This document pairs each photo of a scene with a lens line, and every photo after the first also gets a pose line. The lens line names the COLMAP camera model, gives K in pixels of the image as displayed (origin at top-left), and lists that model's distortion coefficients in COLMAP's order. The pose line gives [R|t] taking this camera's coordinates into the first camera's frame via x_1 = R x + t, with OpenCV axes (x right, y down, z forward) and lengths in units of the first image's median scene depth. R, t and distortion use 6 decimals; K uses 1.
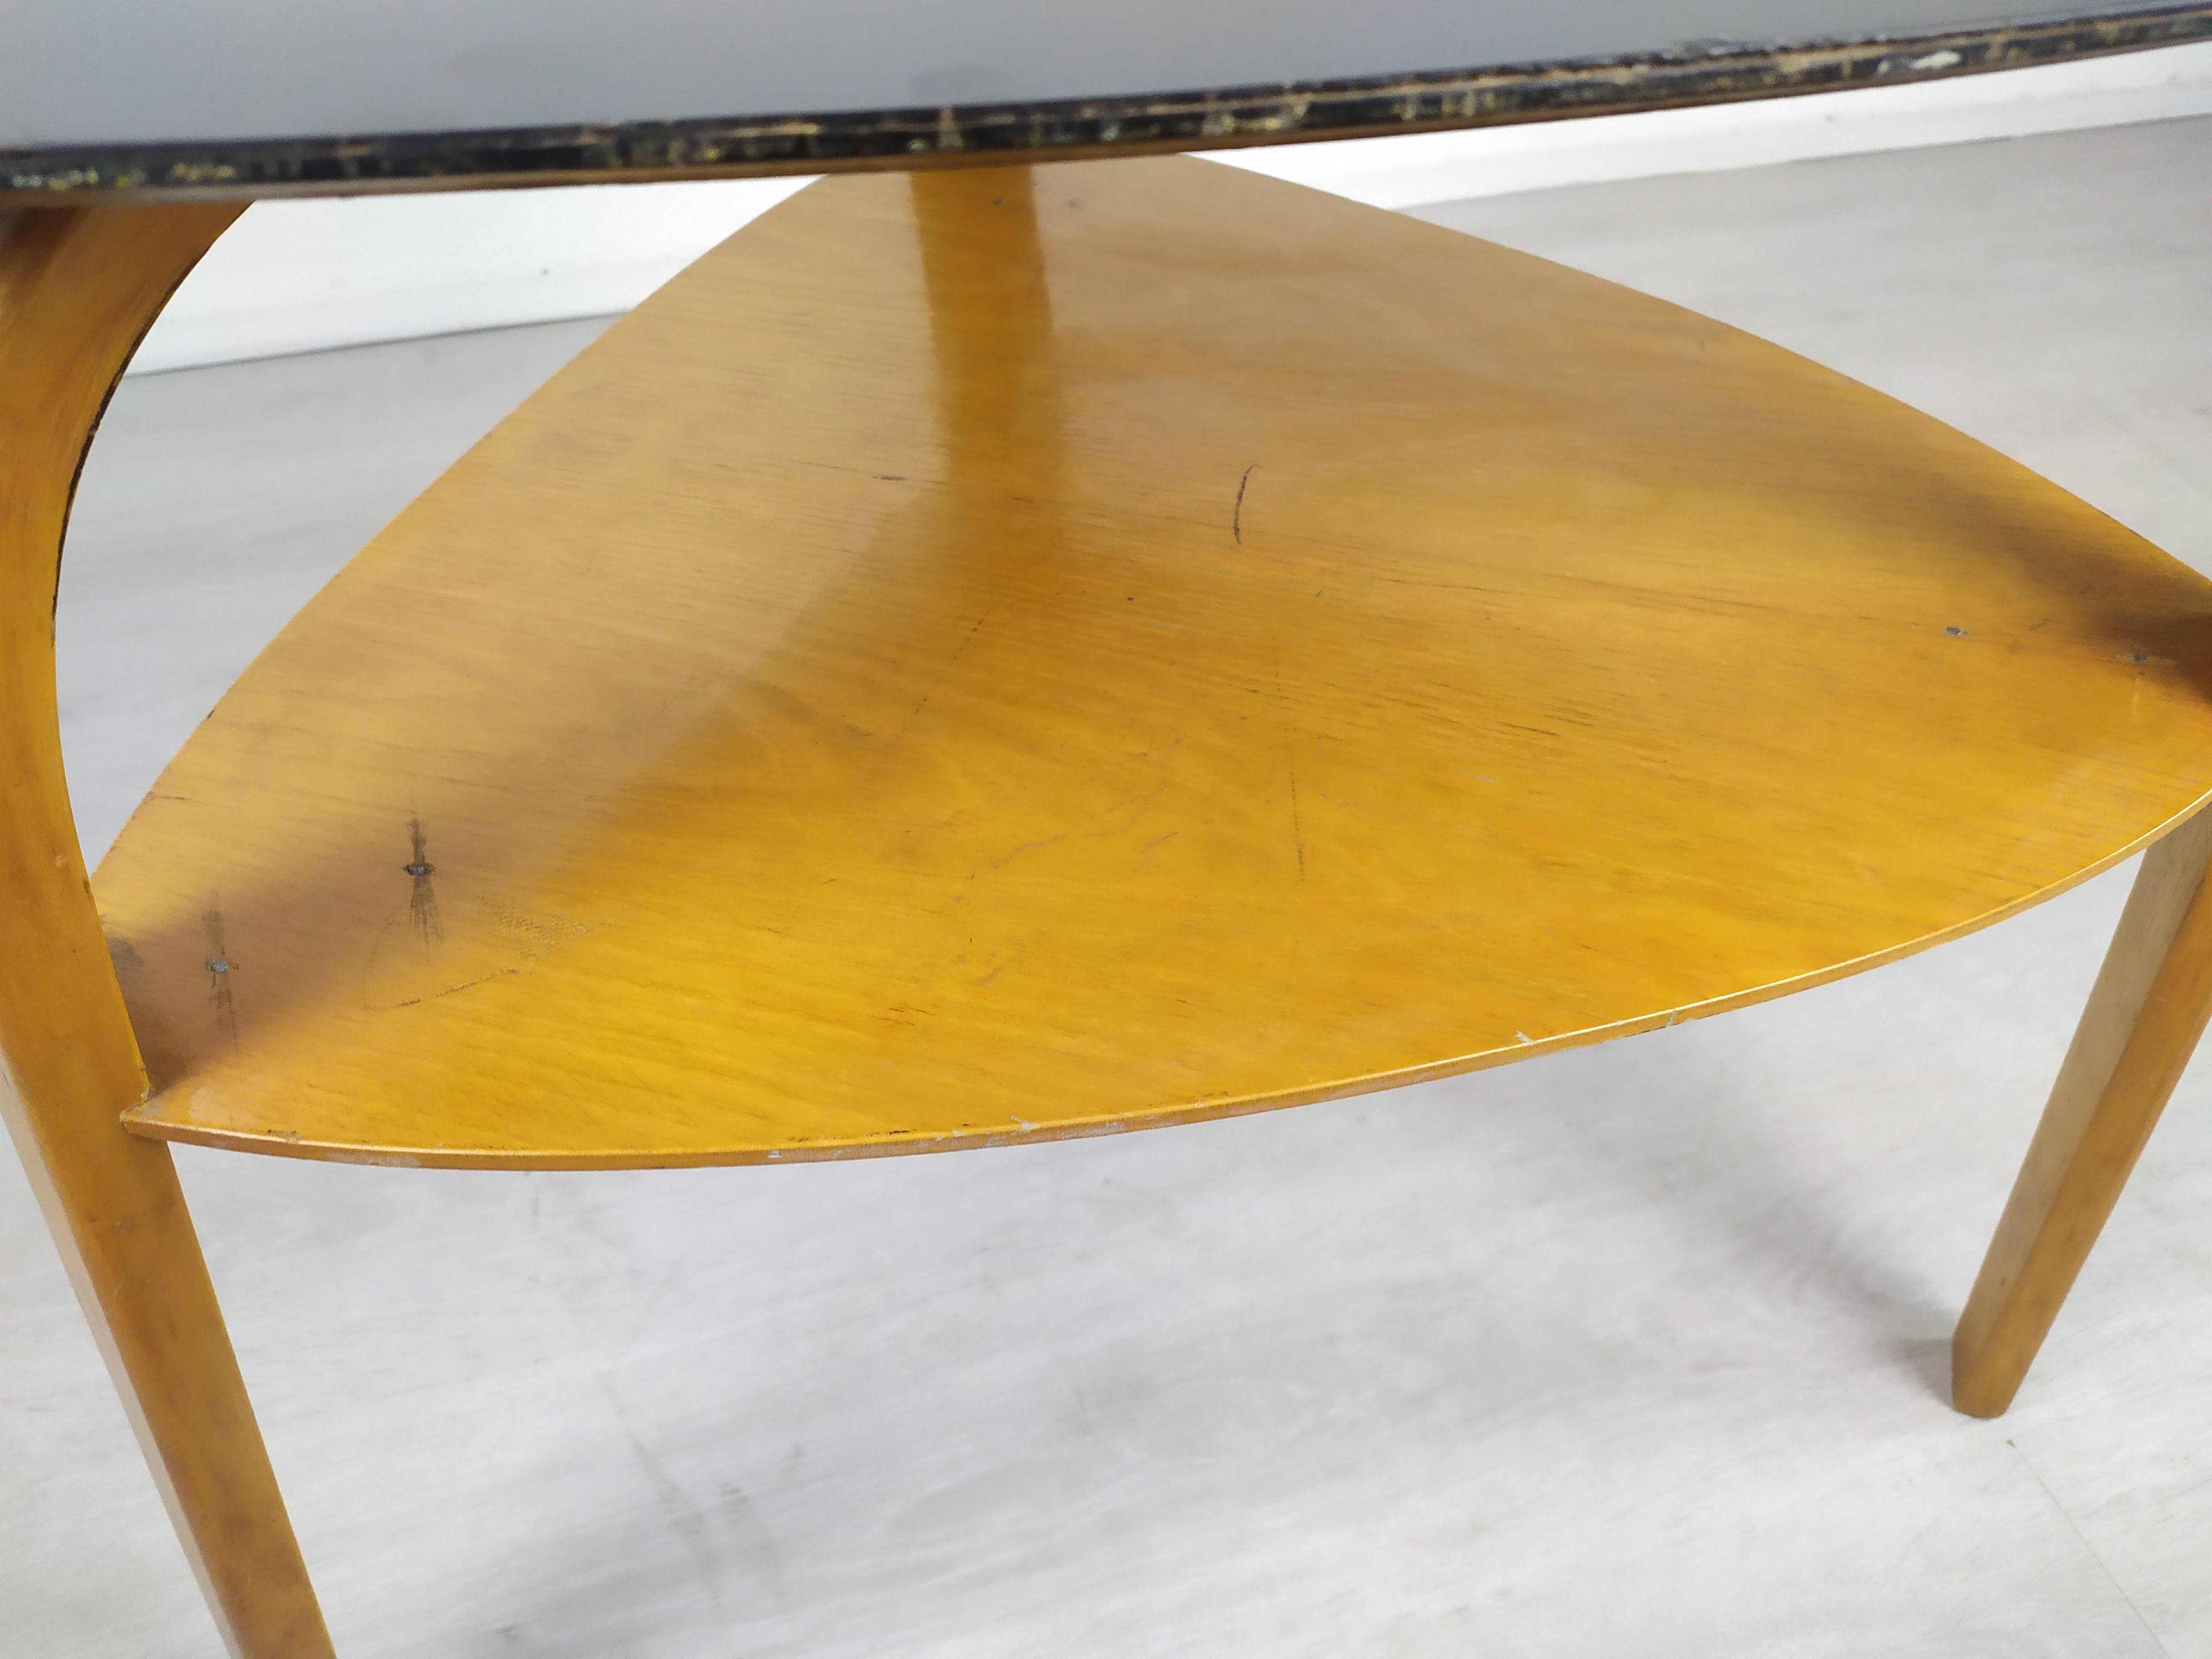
lens RADIAL K [[1636.6, 0, 1112.5], [0, 1636.6, 824.8], [0, 0, 1]] dist [0.027102, -0.037507]
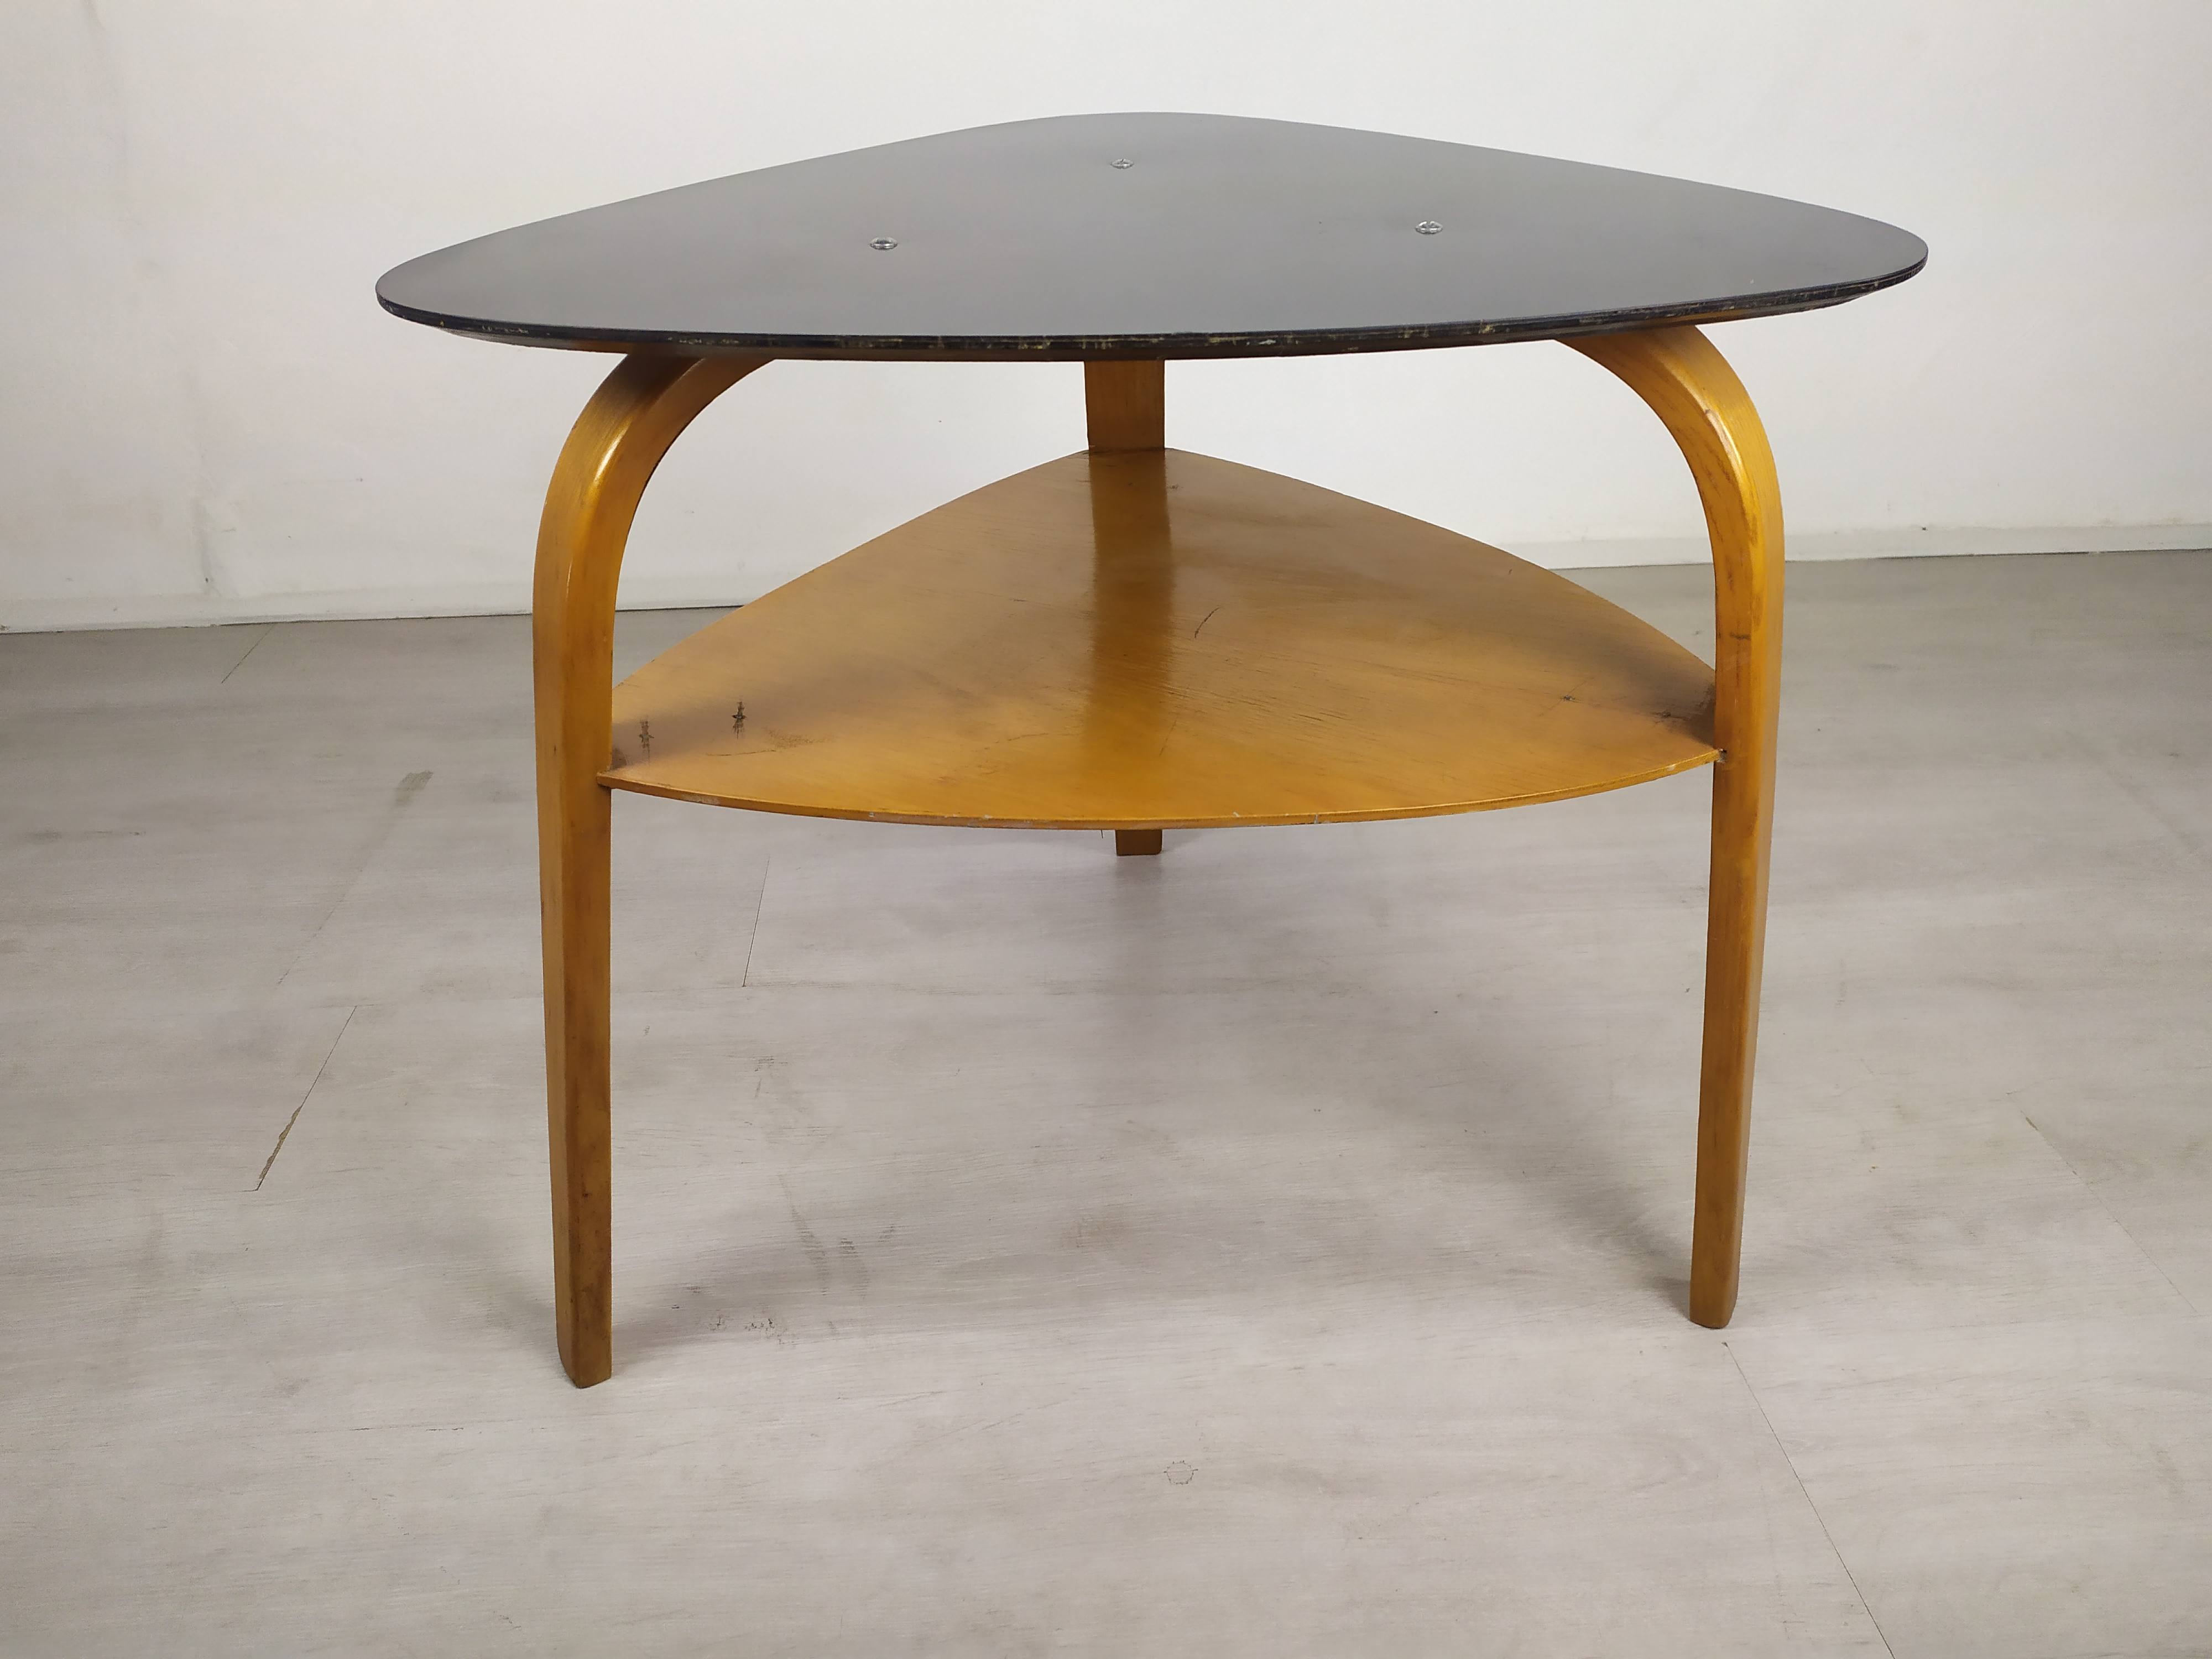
lens RADIAL K [[1636.6, 0, 1116.3], [0, 1636.6, 845.4], [0, 0, 1]] dist [0.027102, -0.037507]
pose [[0.979096, 0.093961, -0.180393, 0.251736], [-0.131549, 0.968966, -0.209286, 0.323974], [0.155130, 0.228642, 0.961071, -0.510457]]
